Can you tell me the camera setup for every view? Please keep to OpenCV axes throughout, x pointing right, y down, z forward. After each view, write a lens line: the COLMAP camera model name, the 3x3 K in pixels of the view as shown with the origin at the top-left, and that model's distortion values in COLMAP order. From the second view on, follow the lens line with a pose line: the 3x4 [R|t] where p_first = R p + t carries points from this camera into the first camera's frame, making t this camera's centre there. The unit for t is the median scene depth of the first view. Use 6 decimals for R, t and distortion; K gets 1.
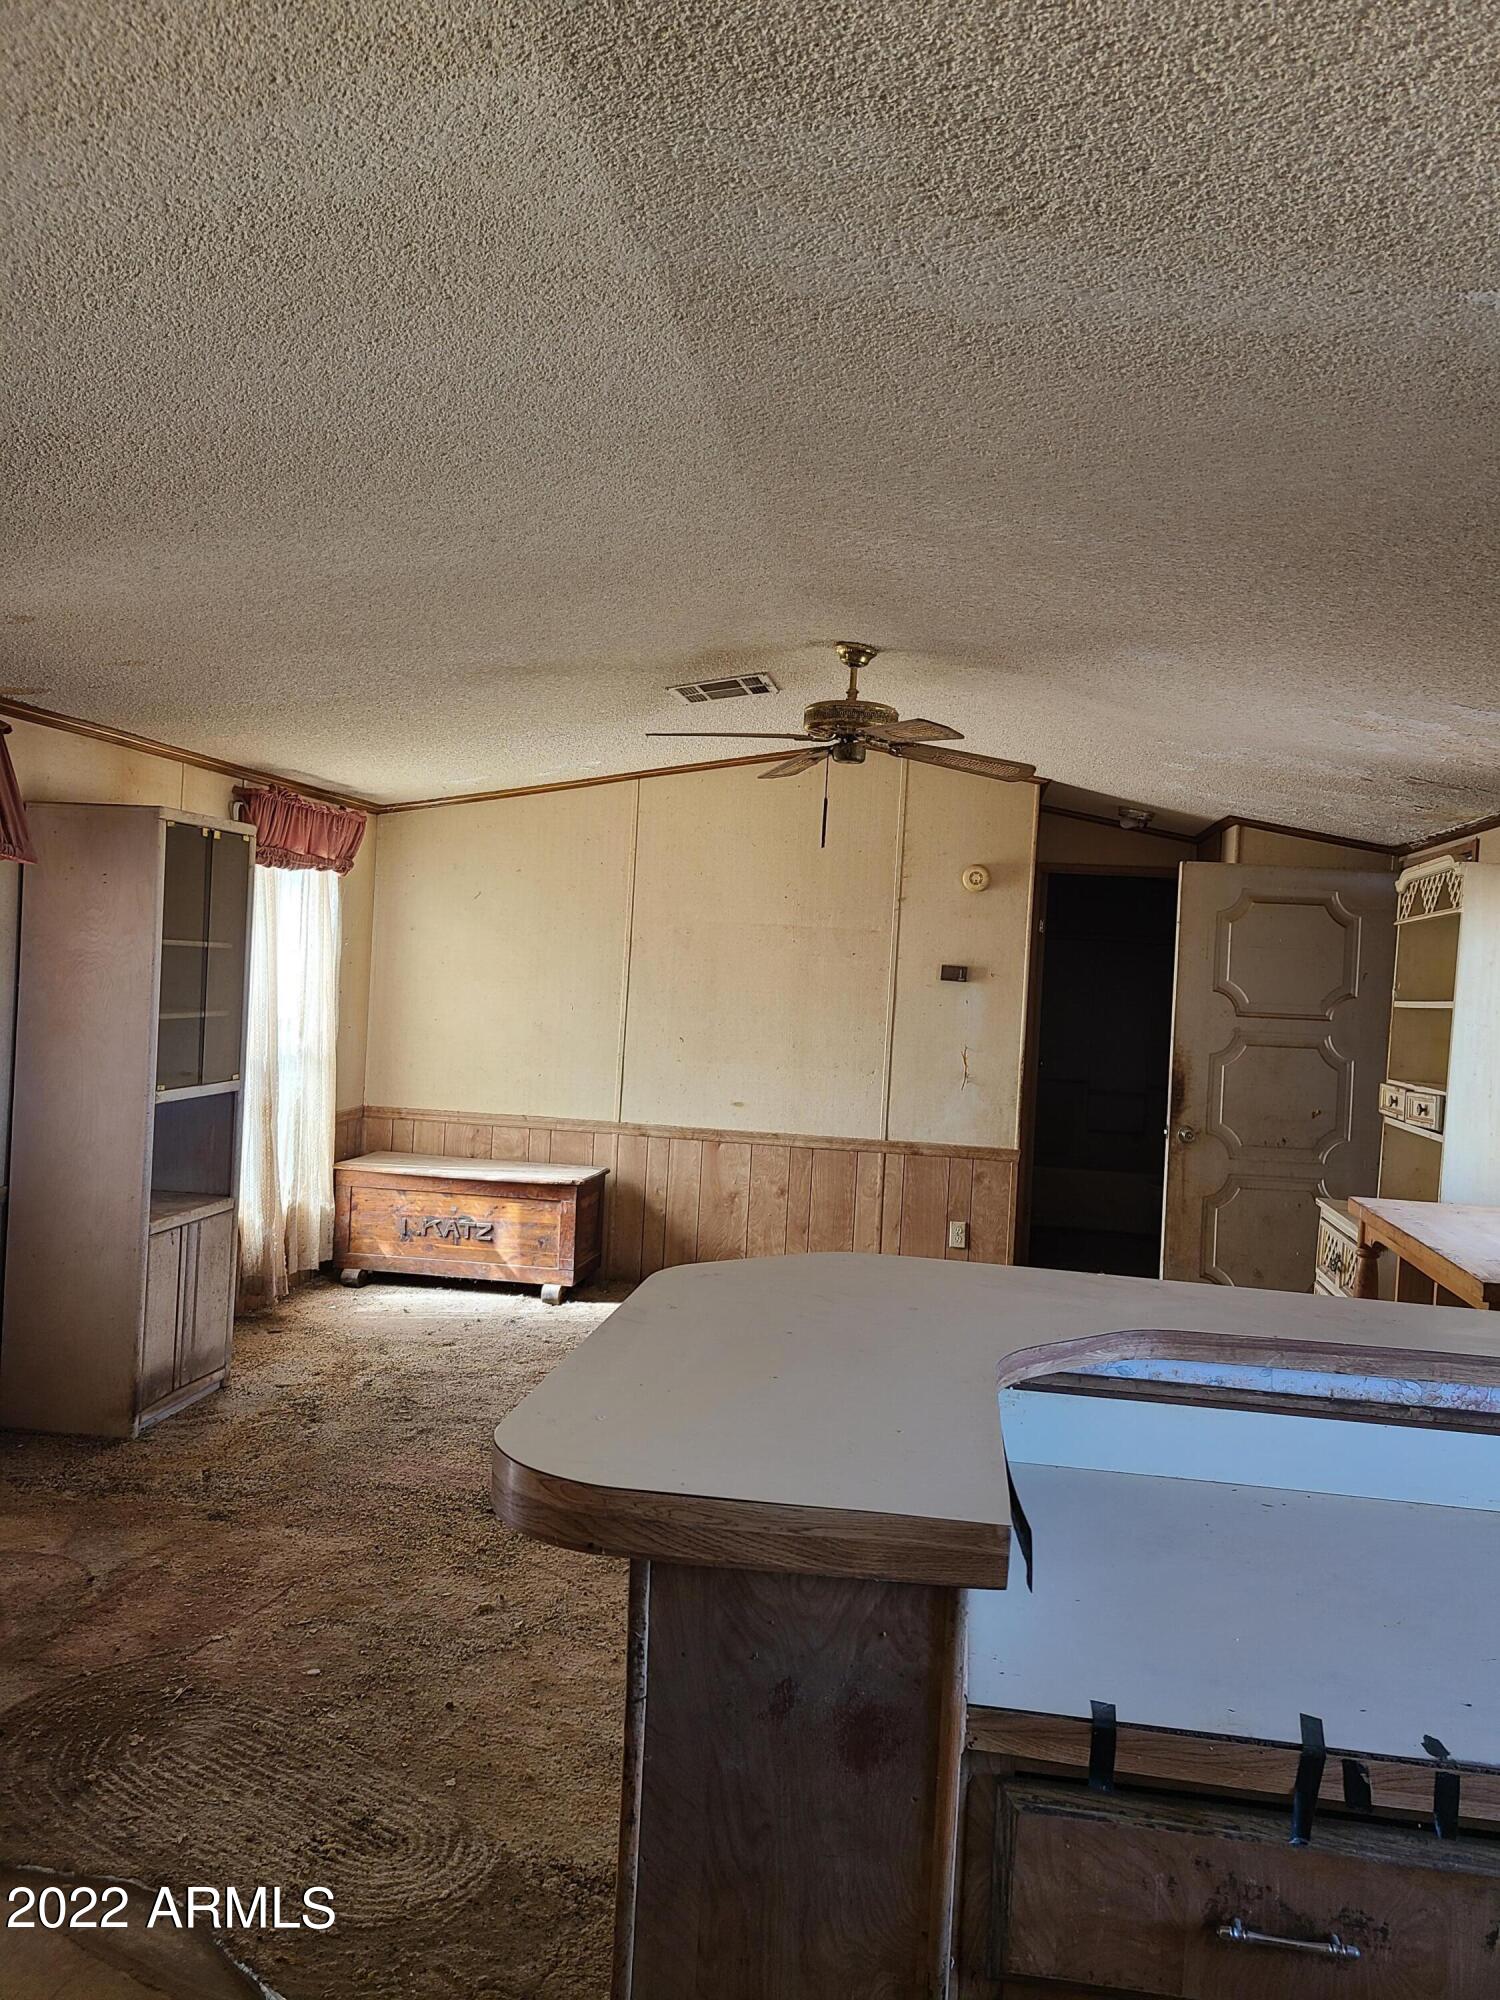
lens RADIAL K [[1515.1, 0, 764.9], [0, 1515.1, 990.8], [0, 0, 1]] dist [0.054238, -0.020957]
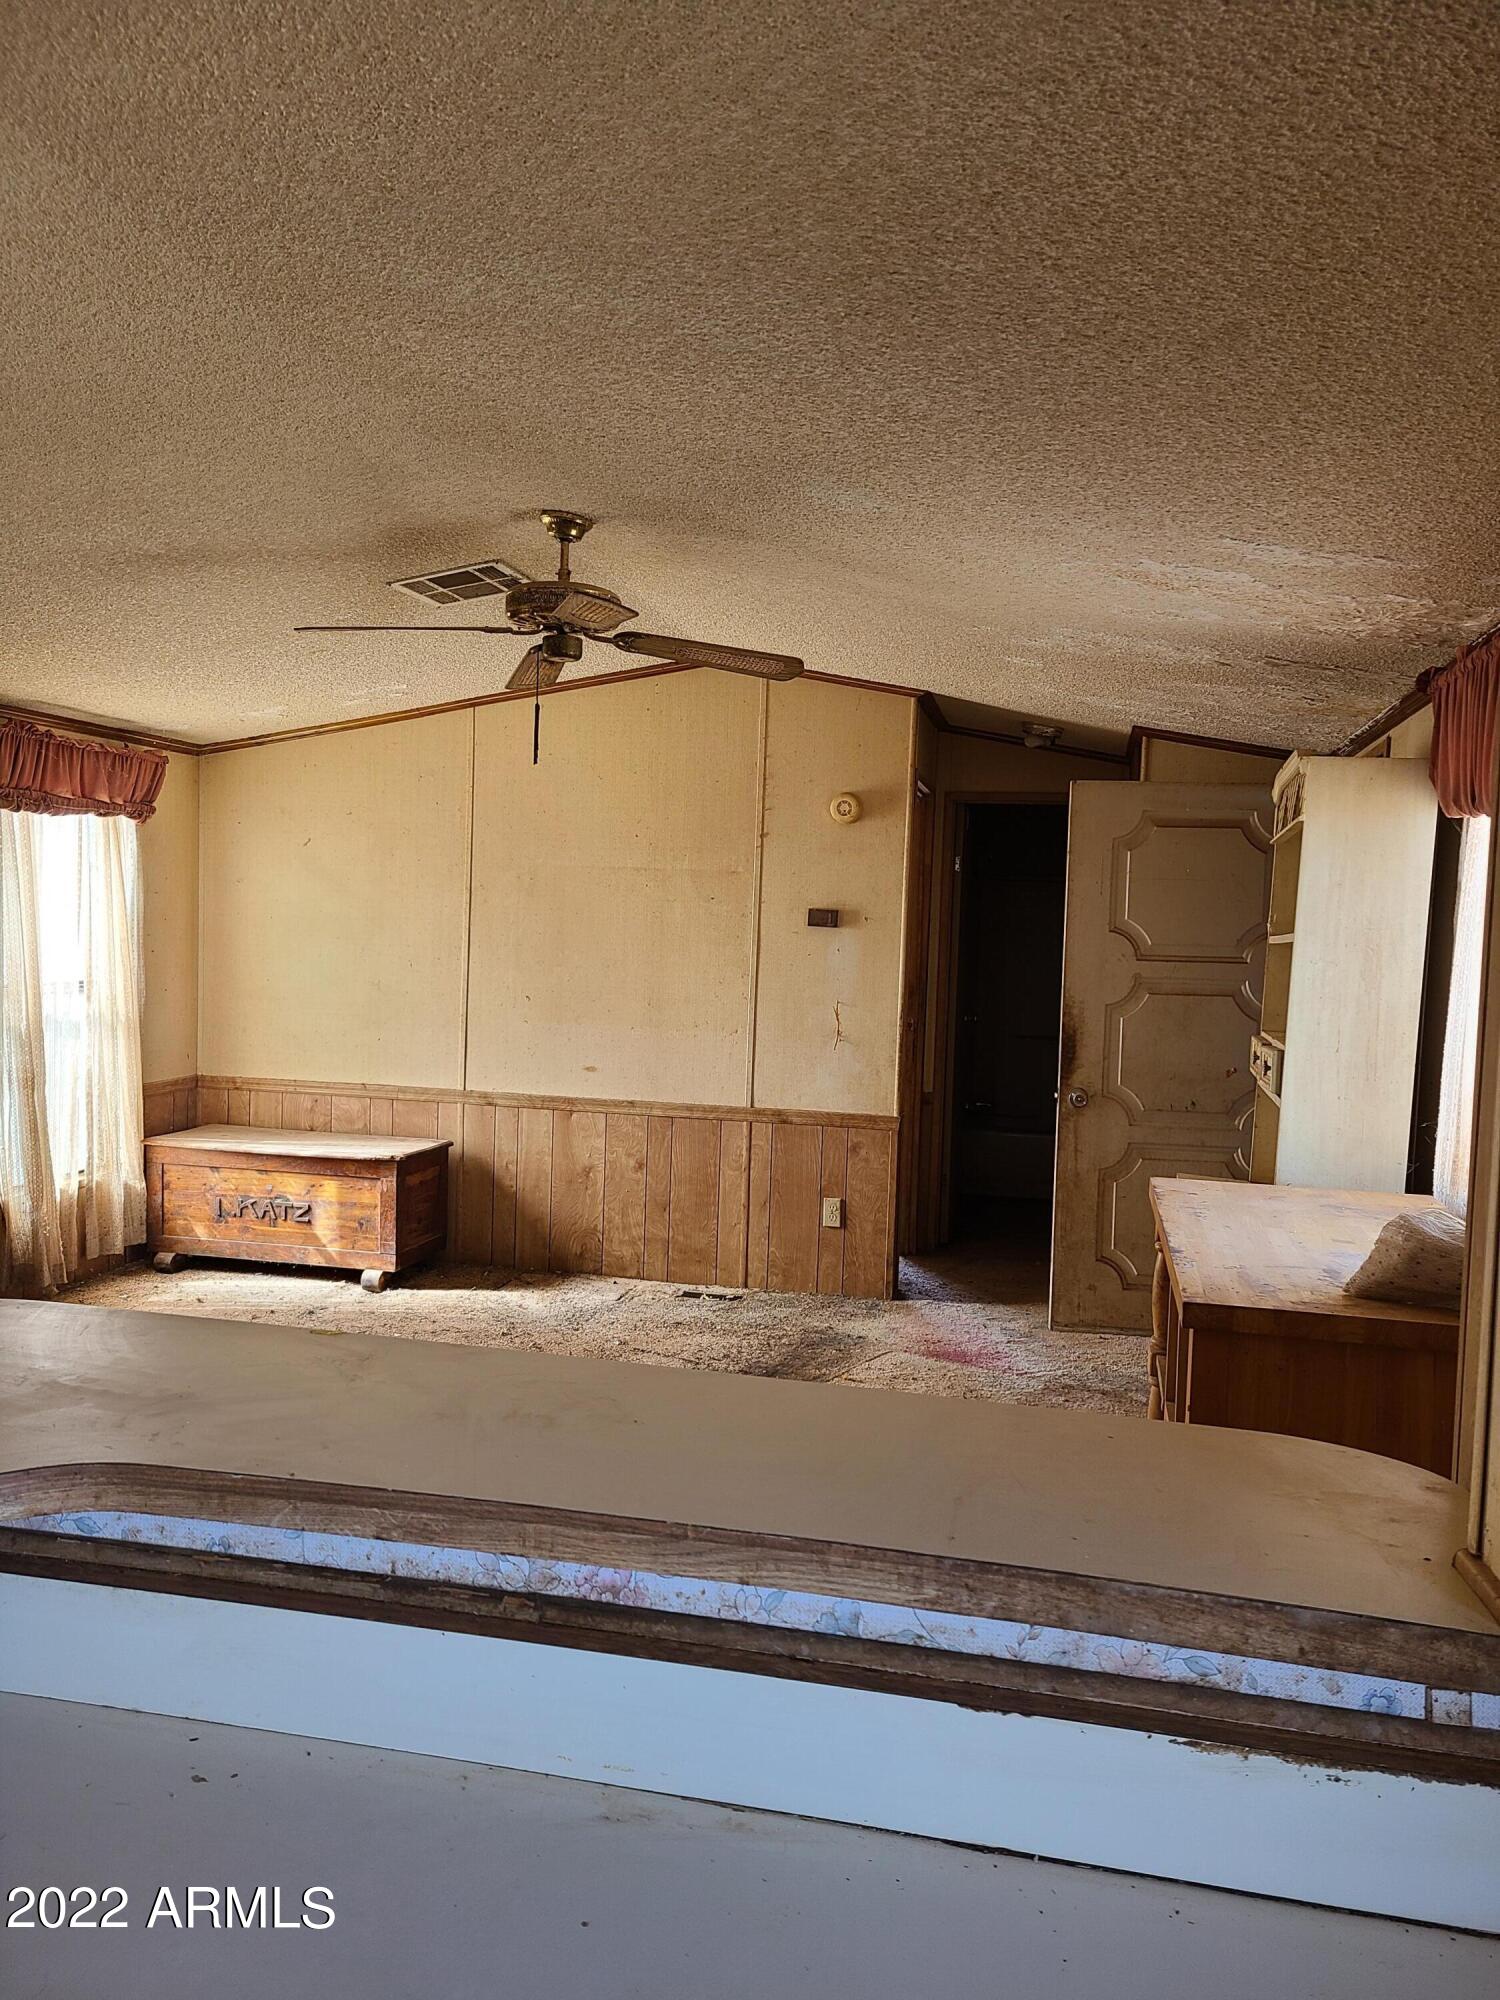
lens RADIAL K [[1515.1, 0, 736.3], [0, 1515.1, 1015.6], [0, 0, 1]] dist [0.054238, -0.020957]
pose [[0.996116, -0.014385, -0.086868, 0.155624], [0.018046, 0.998975, 0.041505, 0.008106], [0.086182, -0.042912, 0.995355, 0.122114]]
